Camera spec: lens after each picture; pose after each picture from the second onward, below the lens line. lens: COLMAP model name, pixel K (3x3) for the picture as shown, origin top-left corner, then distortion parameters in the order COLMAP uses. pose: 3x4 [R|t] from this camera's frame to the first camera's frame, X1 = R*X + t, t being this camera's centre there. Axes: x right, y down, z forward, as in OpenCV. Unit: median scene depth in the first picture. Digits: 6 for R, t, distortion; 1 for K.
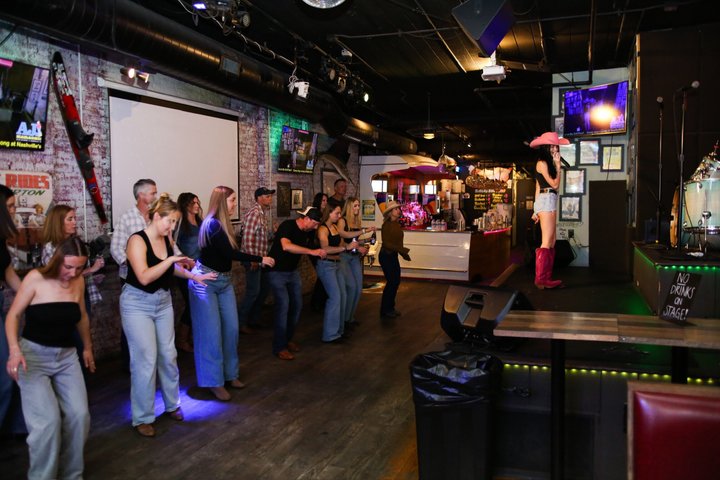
lens RADIAL K [[584.5, 0, 357.1], [0, 584.5, 234.5], [0, 0, 1]] dist [-0.087946, 0.085931]
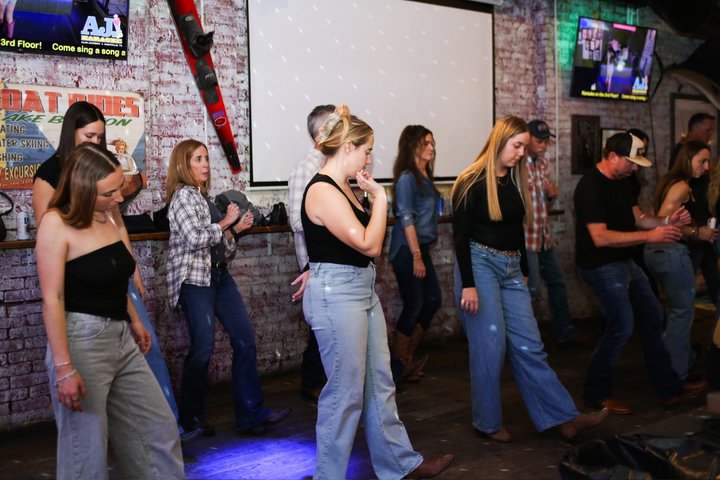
lens RADIAL K [[852.0, 0, 366.8], [0, 852.0, 234.3], [0, 0, 1]] dist [-0.011621, 0.000000]
pose [[0.874138, 0.025661, -0.484999, 0.157570], [-0.019884, 0.999657, 0.017053, 0.030625], [0.485270, -0.005263, 0.874348, 0.226588]]
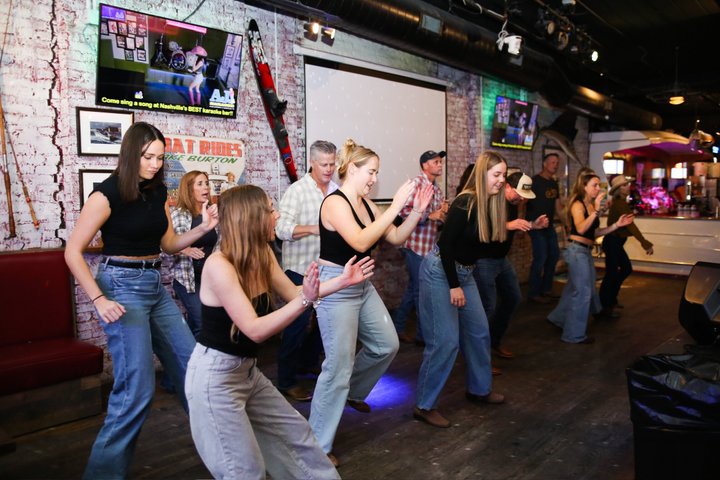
lens RADIAL K [[585.9, 0, 360.9], [0, 585.9, 233.5], [0, 0, 1]] dist [-0.092860, 0.091618]
pose [[0.927243, 0.022042, -0.373811, 0.028040], [-0.019361, 0.999753, 0.010927, 0.032573], [0.373960, -0.002894, 0.927440, 0.126231]]
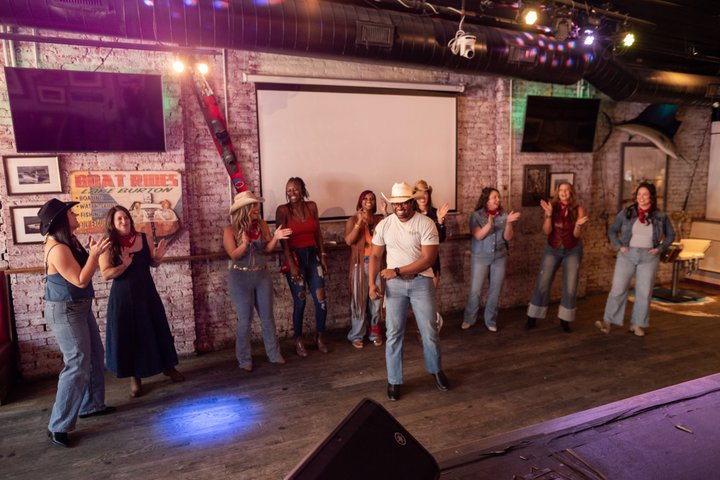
lens RADIAL K [[494.7, 0, 359.4], [0, 494.7, 243.2], [0, 0, 1]] dist [-0.039081, 0.033167]
pose [[0.684194, 0.096591, -0.722876, 0.342458], [-0.030474, 0.994111, 0.103991, -0.069063], [0.728663, -0.049121, 0.683108, 0.526581]]
